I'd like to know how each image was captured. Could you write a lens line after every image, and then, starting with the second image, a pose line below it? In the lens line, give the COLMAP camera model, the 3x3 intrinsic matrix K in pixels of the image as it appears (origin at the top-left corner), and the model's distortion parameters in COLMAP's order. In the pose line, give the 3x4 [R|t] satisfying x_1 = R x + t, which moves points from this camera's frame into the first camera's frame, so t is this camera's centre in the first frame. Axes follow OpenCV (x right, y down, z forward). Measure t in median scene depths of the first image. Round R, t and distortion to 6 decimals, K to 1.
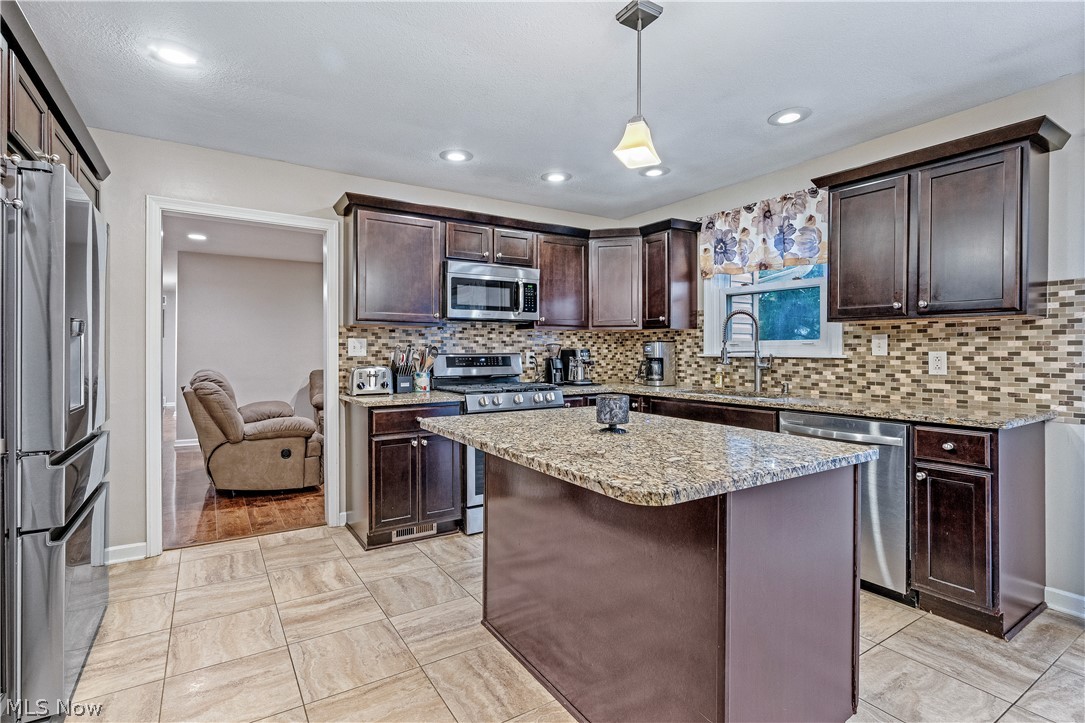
lens RADIAL K [[510.5, 0, 510.8], [0, 510.5, 350.7], [0, 0, 1]] dist [-0.013630, 0.002435]
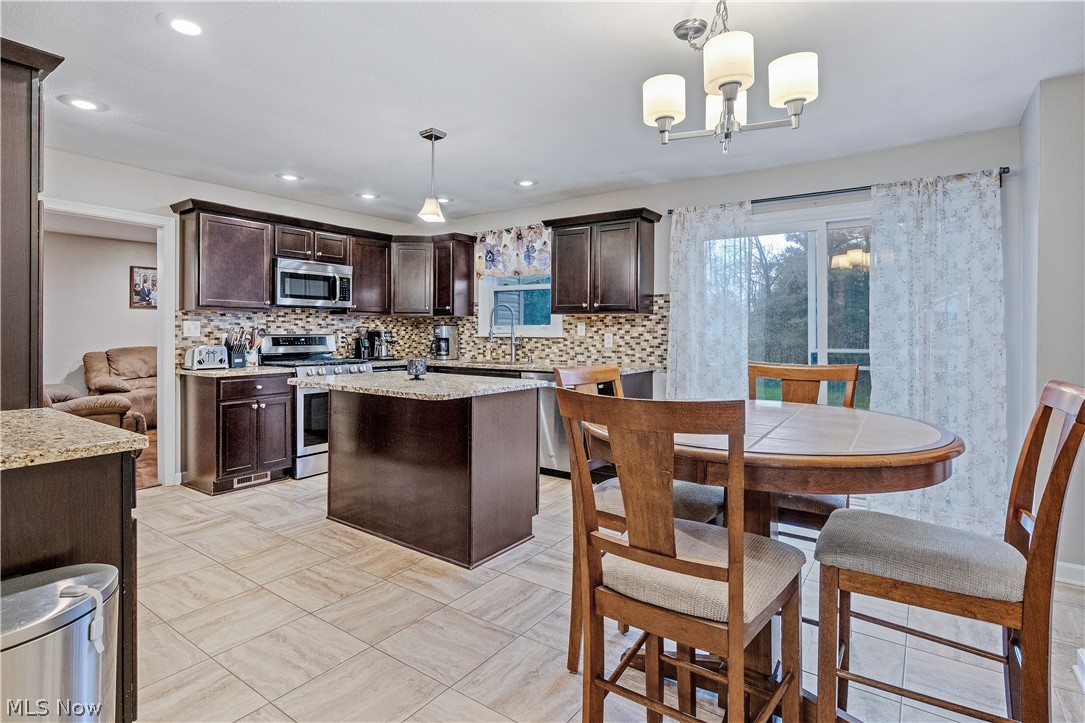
lens RADIAL K [[547.5, 0, 498.4], [0, 547.5, 329.2], [0, 0, 1]] dist [0.001838, 0.000467]
pose [[0.931255, 0.004369, 0.364343, -0.112692], [-0.002656, 0.999983, -0.005201, -0.001258], [-0.364360, 0.003876, 0.931250, -0.423658]]
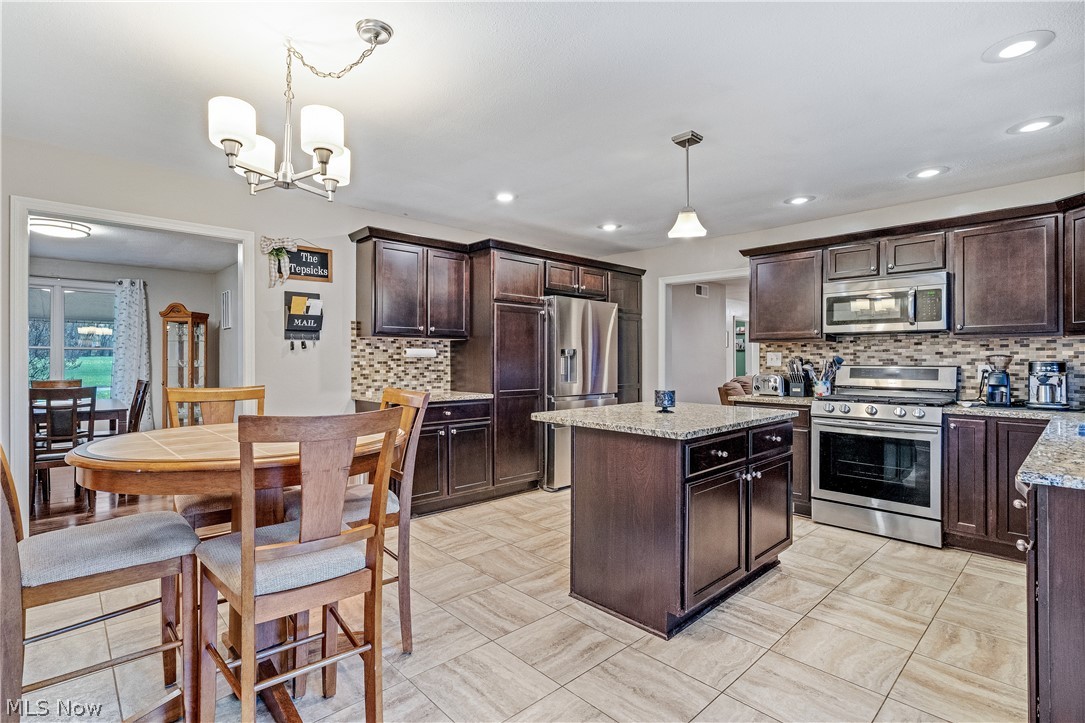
lens RADIAL K [[510.5, 0, 537.8], [0, 510.5, 359.3], [0, 0, 1]] dist [-0.013630, 0.002435]
pose [[0.226456, 0.001759, -0.974020, 0.872387], [-0.004177, 0.999991, 0.000835, -0.005519], [0.974012, 0.003879, 0.226461, 0.122192]]
